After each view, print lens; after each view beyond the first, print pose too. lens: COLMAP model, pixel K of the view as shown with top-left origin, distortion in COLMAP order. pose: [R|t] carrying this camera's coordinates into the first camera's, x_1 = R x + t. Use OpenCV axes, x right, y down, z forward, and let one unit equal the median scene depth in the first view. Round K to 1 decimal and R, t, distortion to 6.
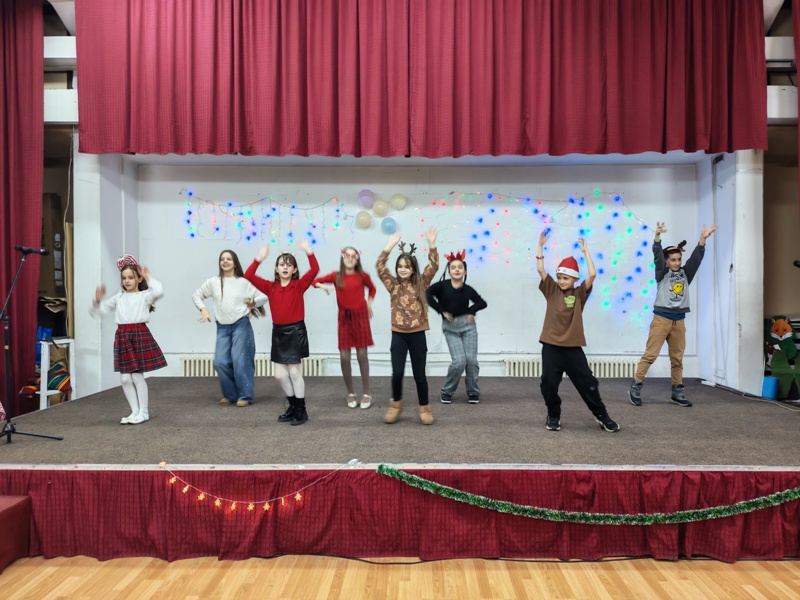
lens RADIAL K [[672.5, 0, 424.4], [0, 672.5, 298.1], [0, 0, 1]] dist [0.096272, -0.126392]
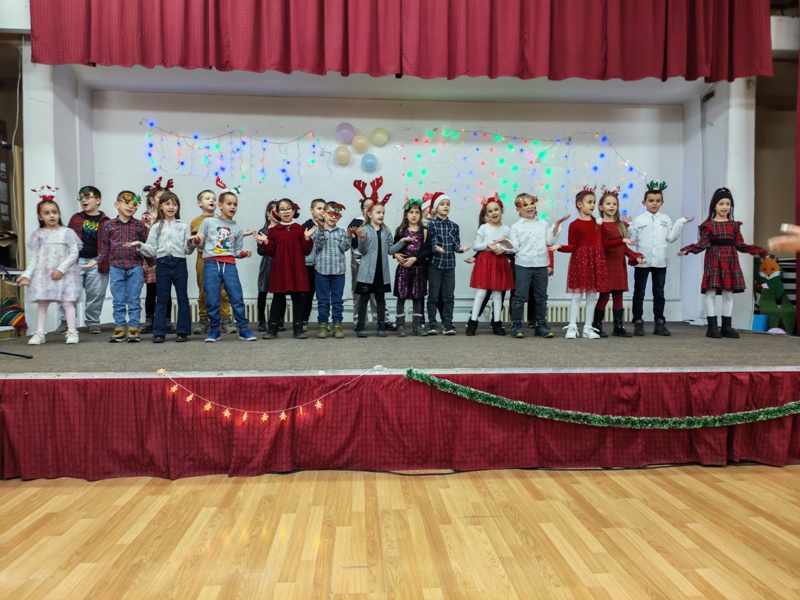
lens RADIAL K [[672.5, 0, 424.4], [0, 672.5, 298.1], [0, 0, 1]] dist [0.096272, -0.126392]
pose [[0.996497, -0.000836, 0.083626, -0.119932], [-0.001232, 0.999695, 0.024674, 0.127865], [-0.083621, -0.024690, 0.996192, 0.100271]]
